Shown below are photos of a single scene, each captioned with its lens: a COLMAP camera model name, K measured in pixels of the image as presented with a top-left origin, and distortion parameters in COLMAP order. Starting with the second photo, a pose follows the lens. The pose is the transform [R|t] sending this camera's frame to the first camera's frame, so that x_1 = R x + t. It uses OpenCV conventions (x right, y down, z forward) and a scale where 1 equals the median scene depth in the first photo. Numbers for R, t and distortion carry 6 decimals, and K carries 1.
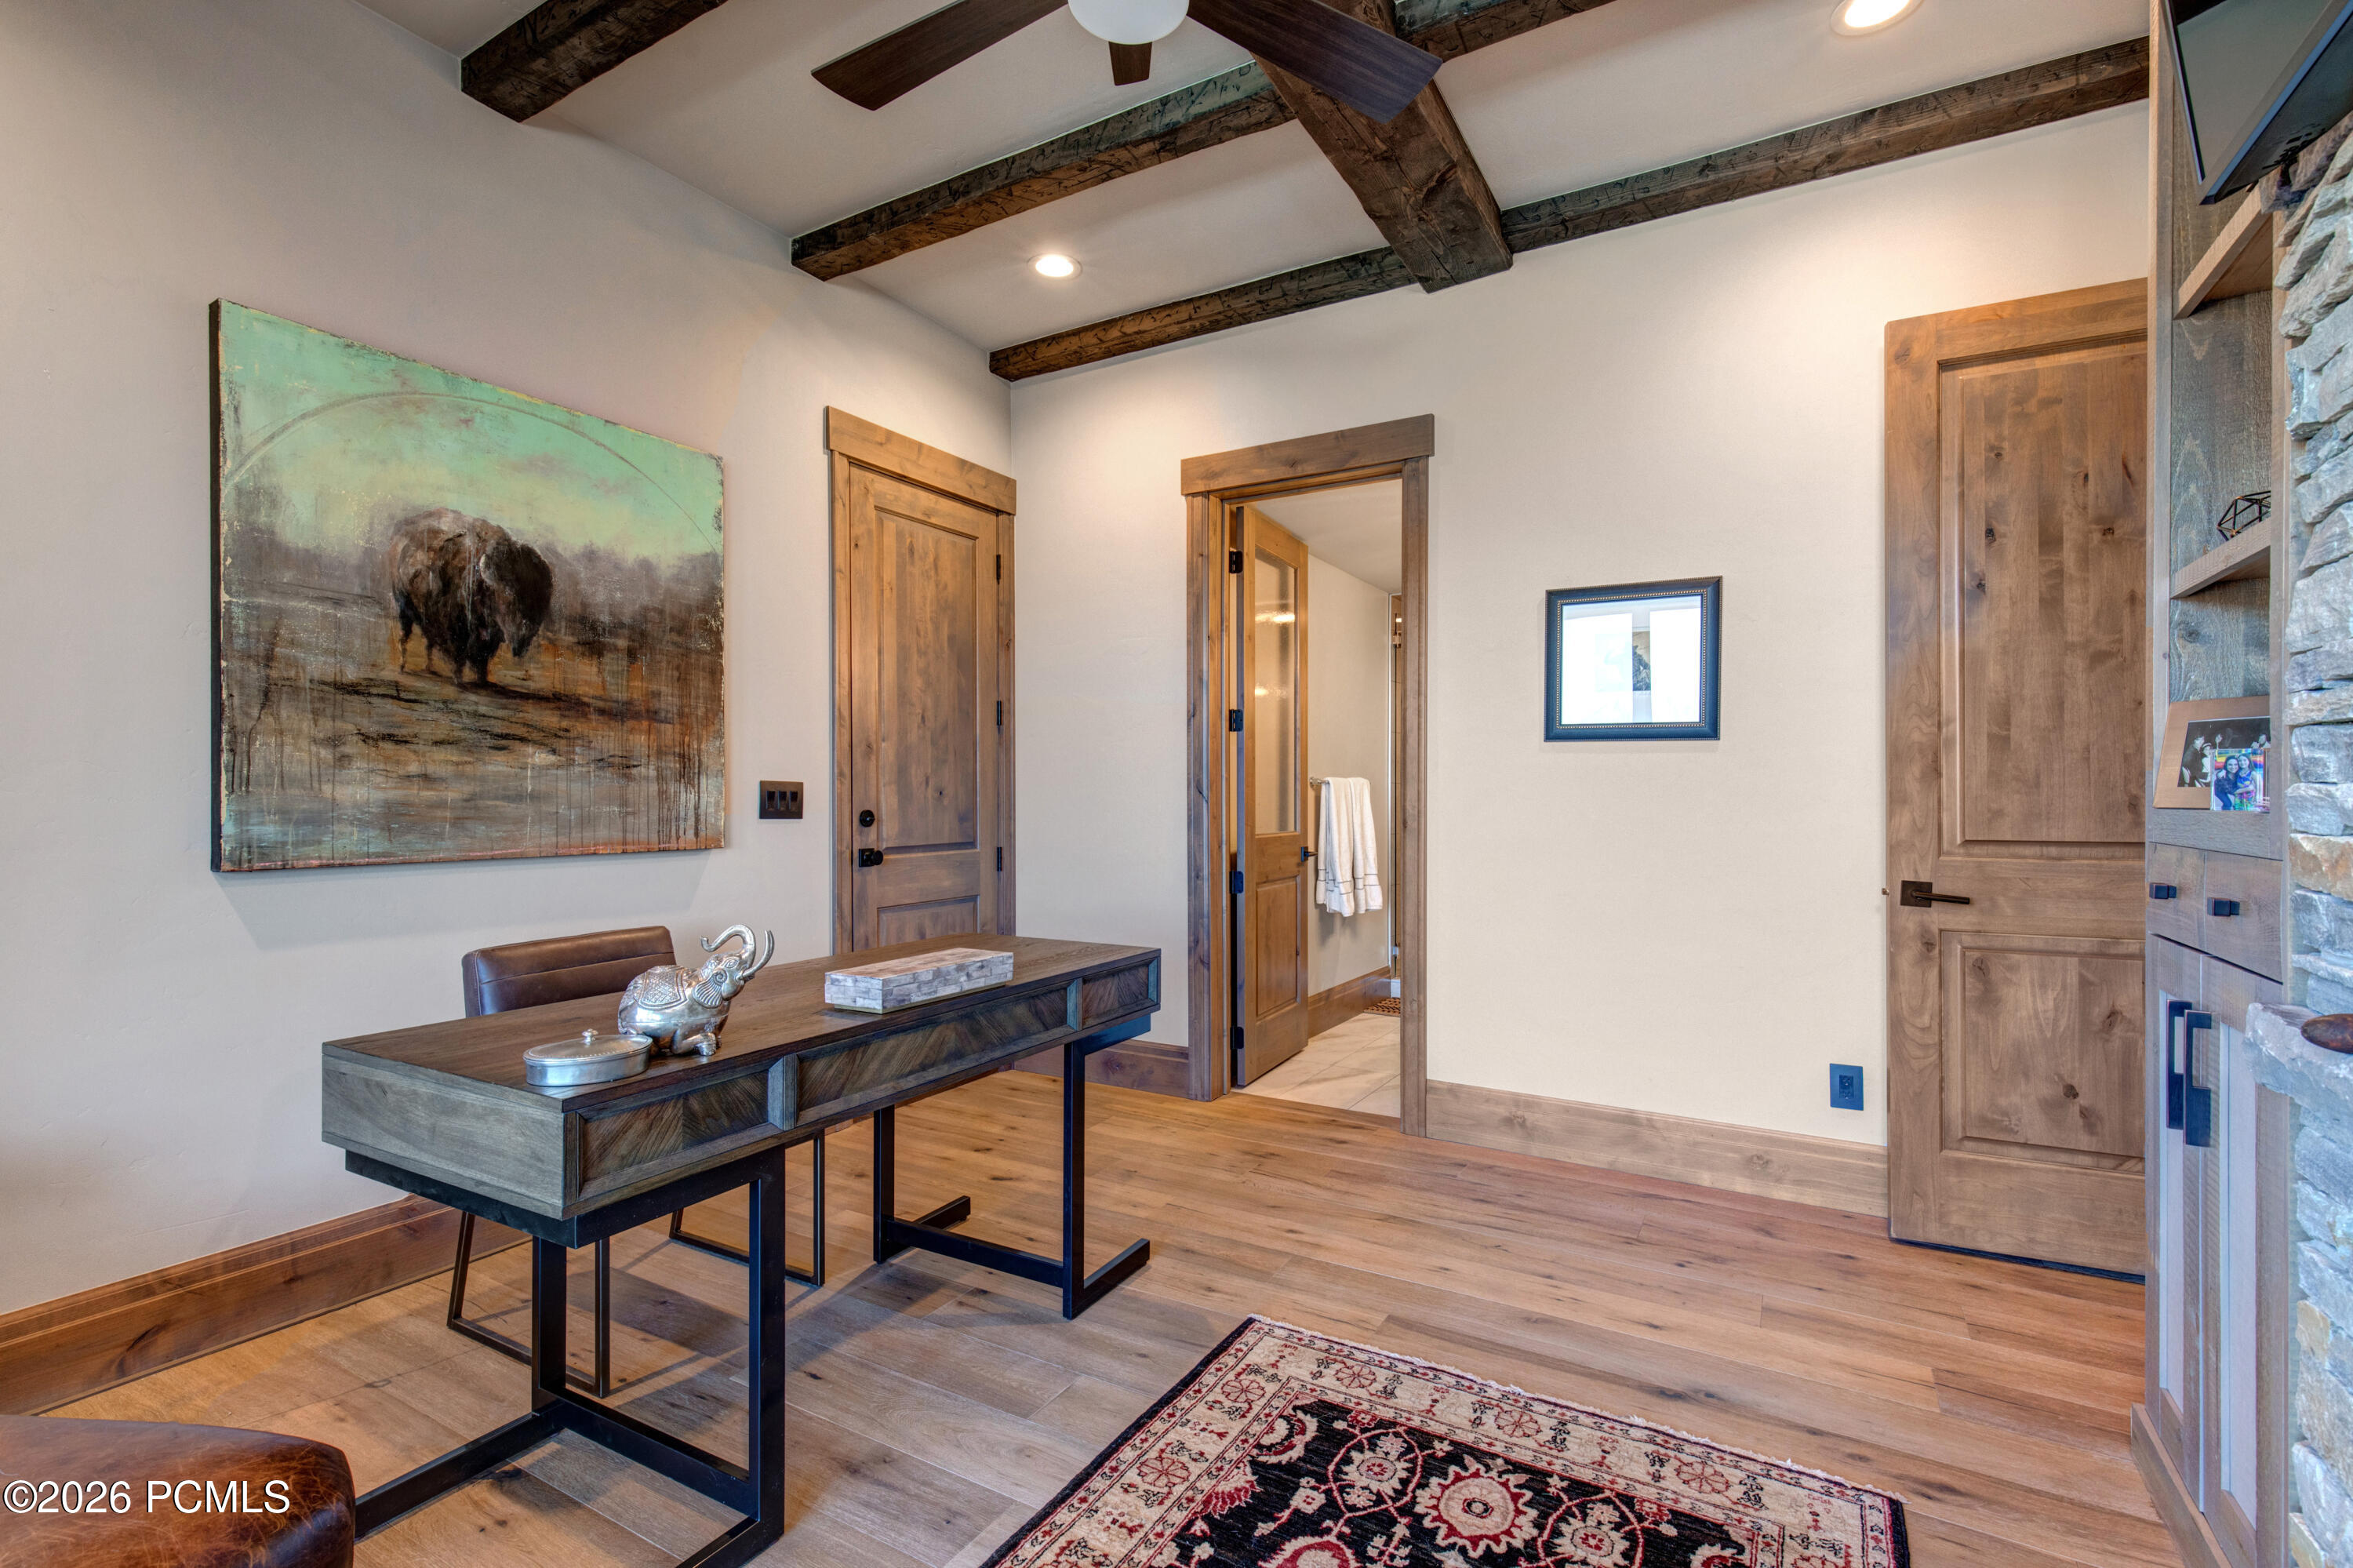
lens RADIAL K [[1085.1, 0, 1173.2], [0, 1085.1, 785.9], [0, 0, 1]] dist [0.003919, 0.000116]
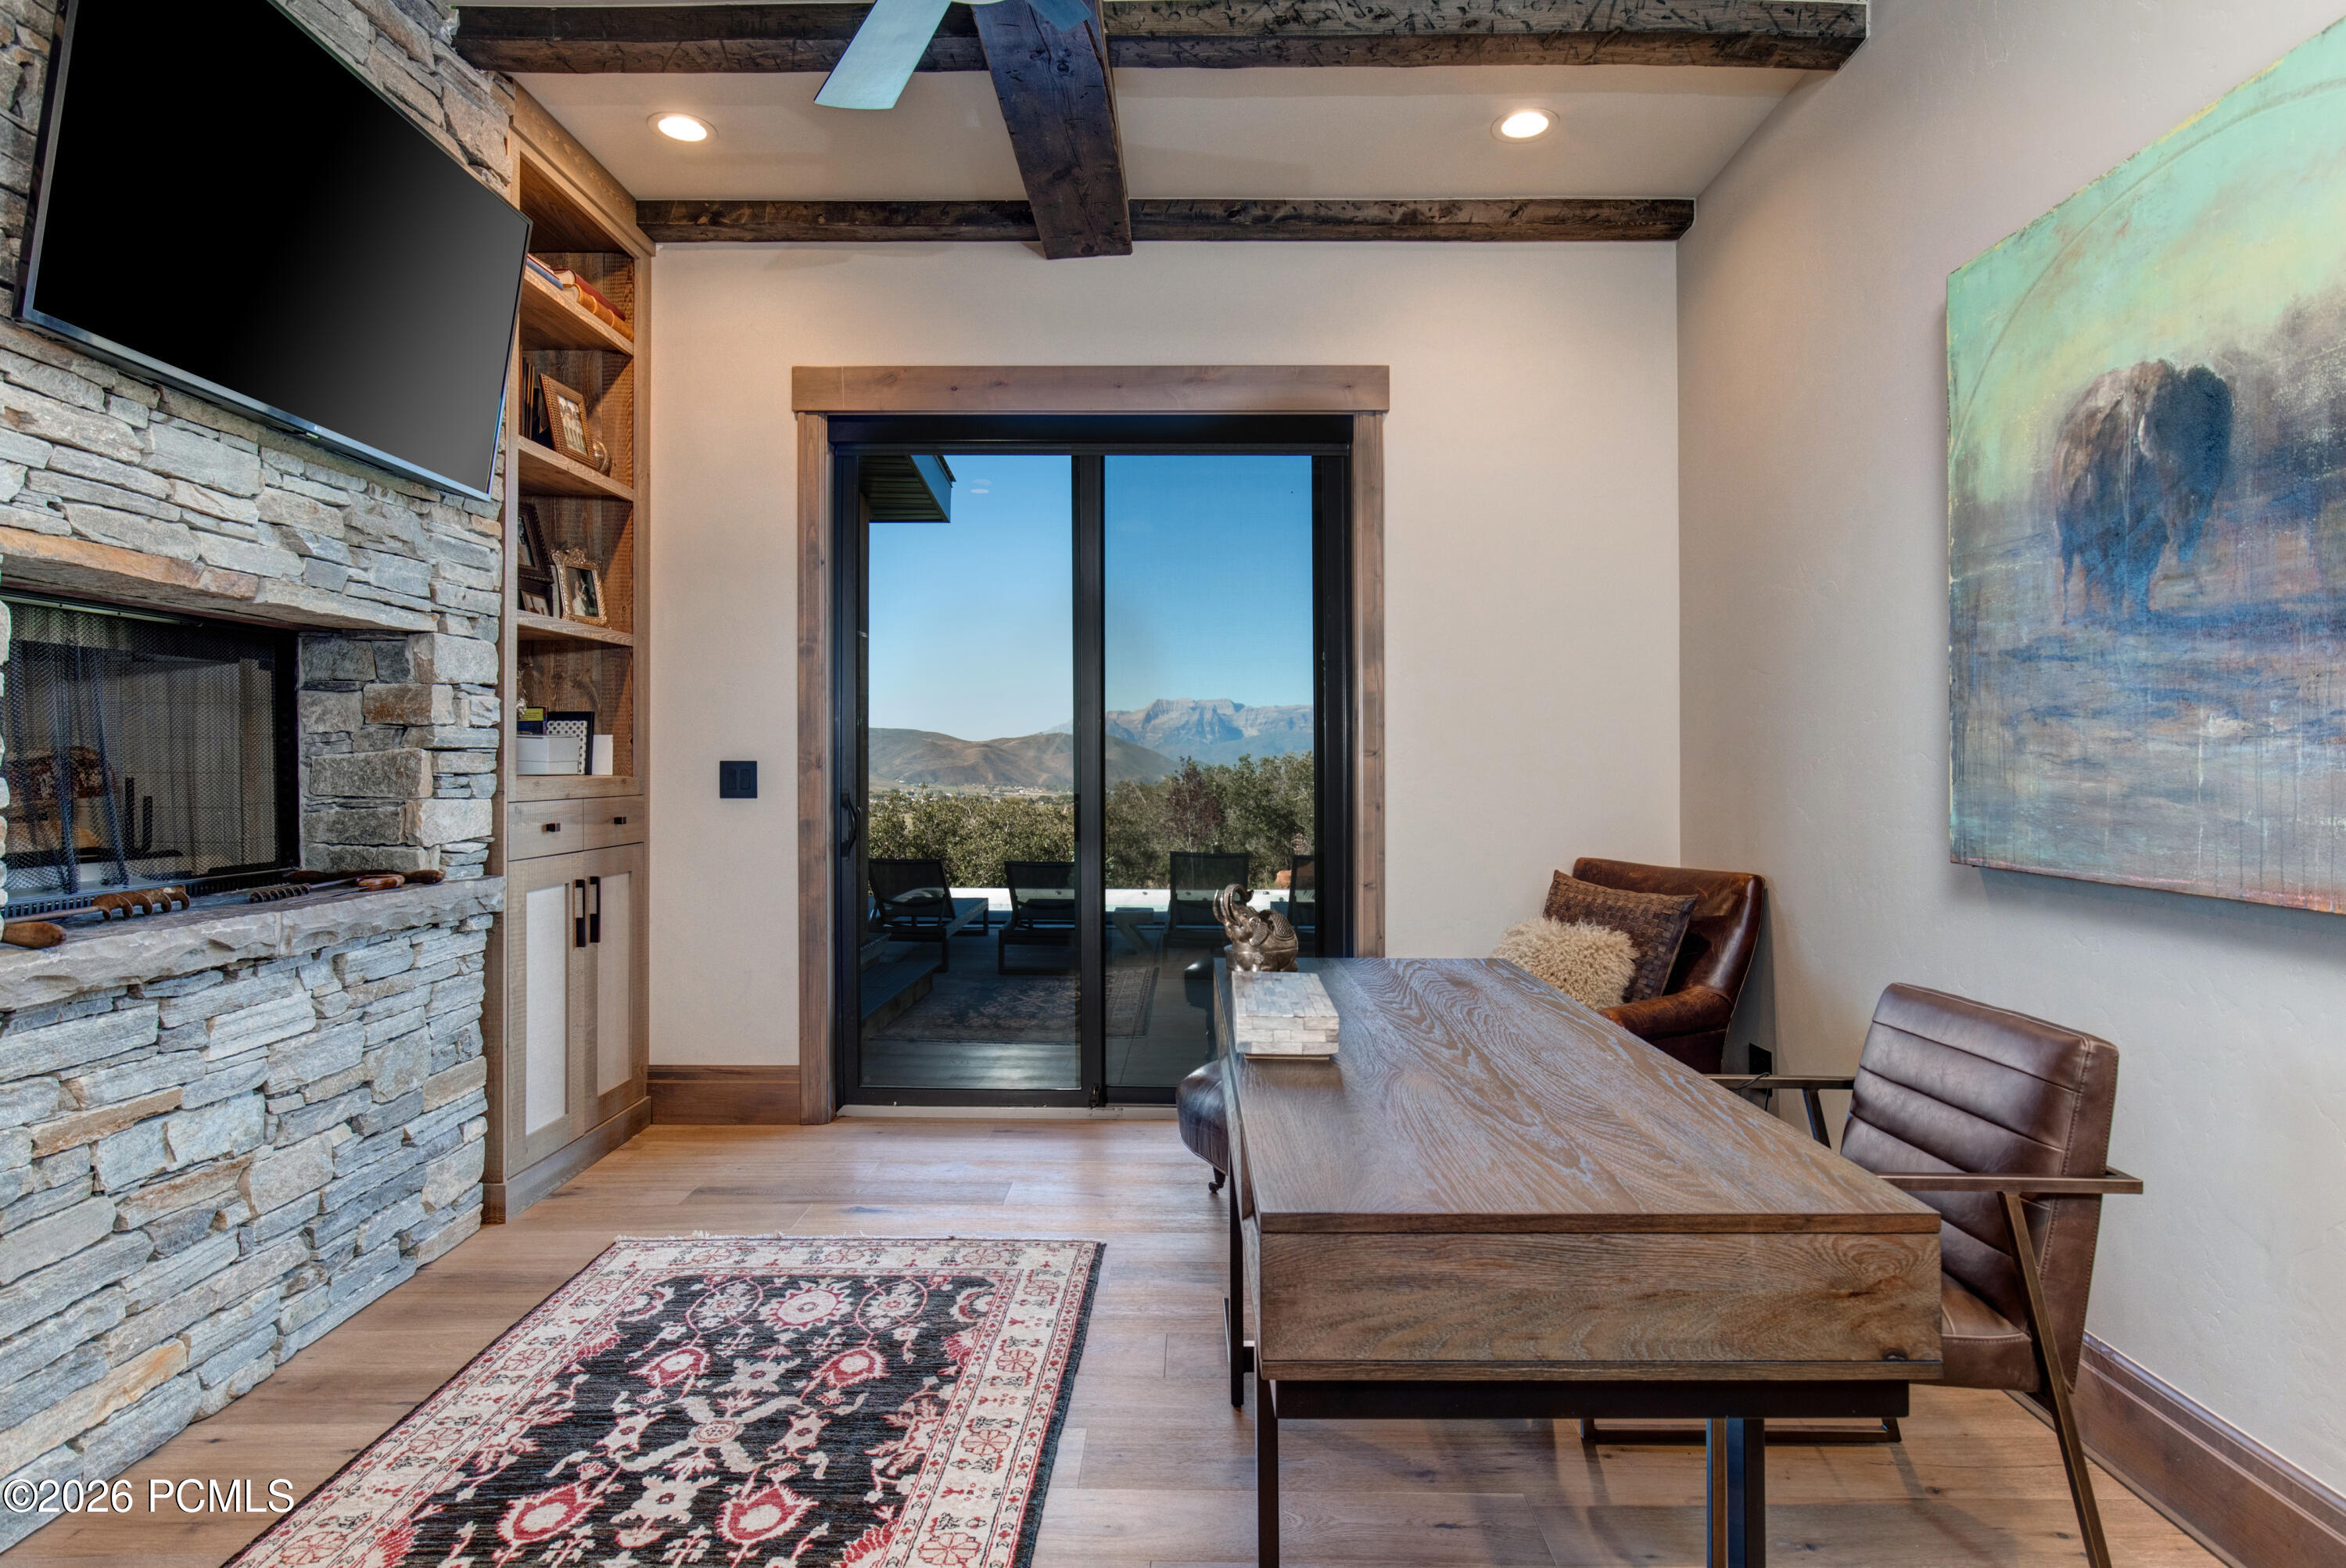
lens RADIAL K [[1254.7, 0, 1180.7], [0, 1254.7, 772.4], [0, 0, 1]] dist [-0.002215, -0.000408]
pose [[-0.873292, -0.004816, -0.487173, 0.237357], [-0.003930, 0.999988, -0.002841, 0.003343], [0.487181, -0.000566, -0.873301, 1.442232]]
